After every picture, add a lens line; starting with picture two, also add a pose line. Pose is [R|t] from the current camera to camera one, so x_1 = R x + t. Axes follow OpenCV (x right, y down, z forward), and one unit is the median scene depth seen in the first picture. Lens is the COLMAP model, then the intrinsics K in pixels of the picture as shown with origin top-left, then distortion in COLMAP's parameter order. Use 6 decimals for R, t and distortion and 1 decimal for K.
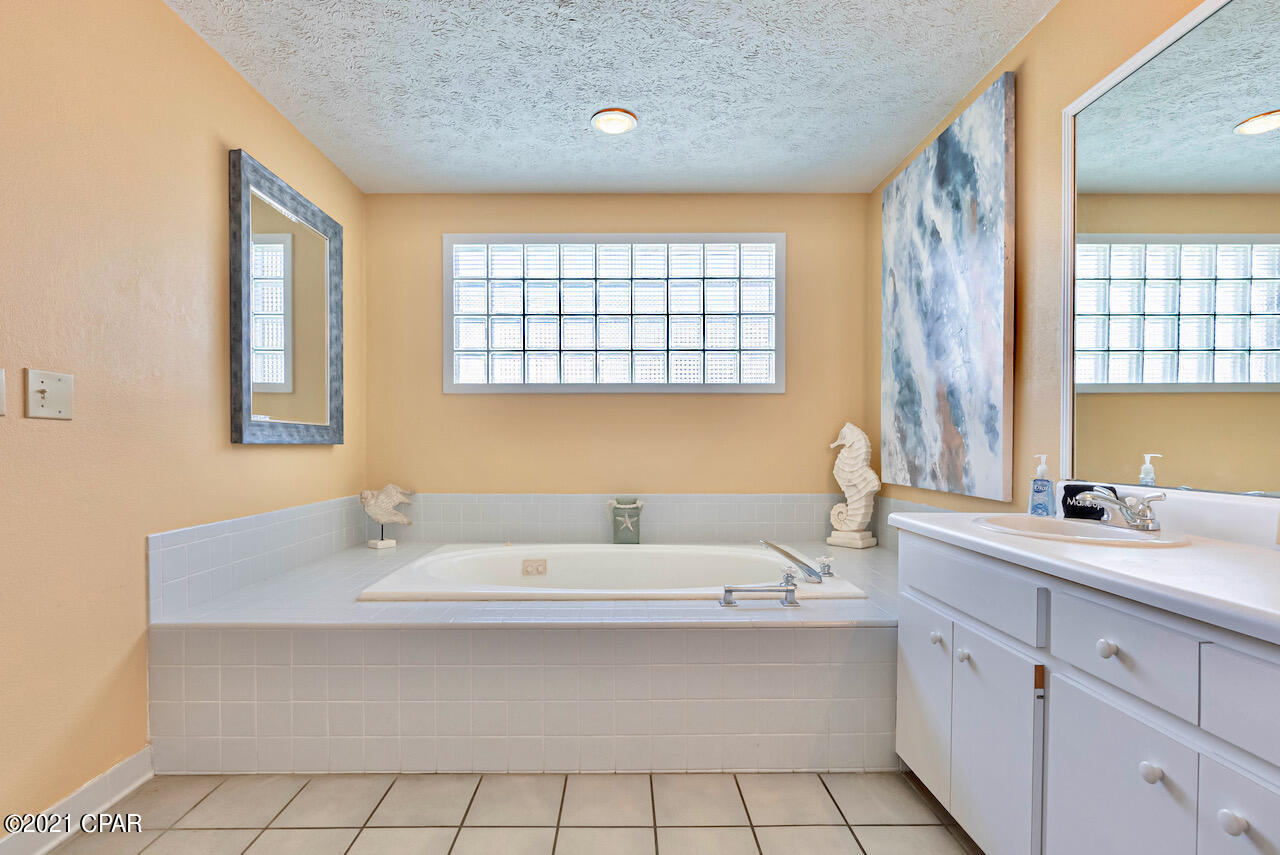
lens RADIAL K [[600.4, 0, 630.4], [0, 600.4, 456.7], [0, 0, 1]] dist [-0.008489, 0.002481]
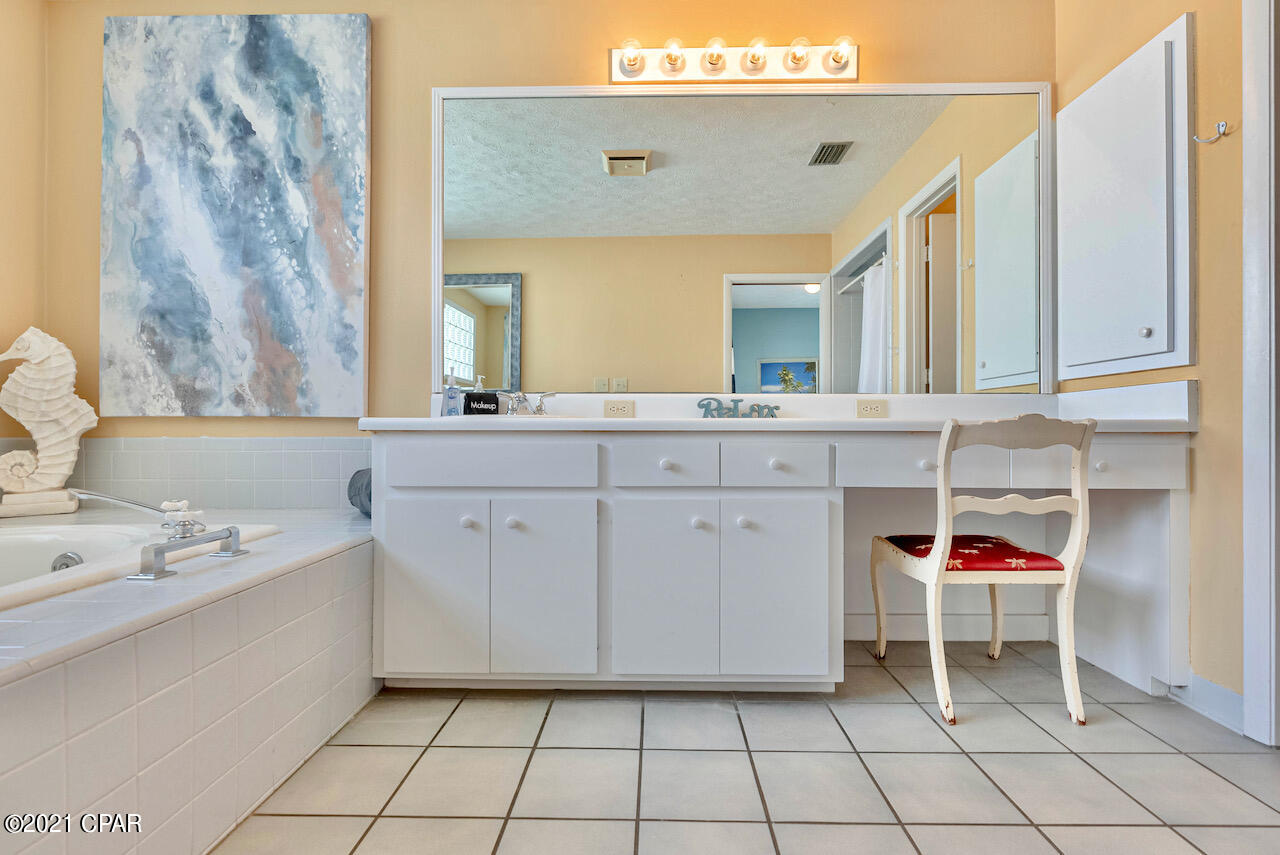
lens RADIAL K [[600.4, 0, 641.6], [0, 600.4, 426.0], [0, 0, 1]] dist [-0.008489, 0.002481]
pose [[0.033386, 0.008942, 0.999403, -0.344097], [0.018451, 0.999784, -0.009561, 0.091172], [-0.999272, 0.018759, 0.033213, 0.406238]]
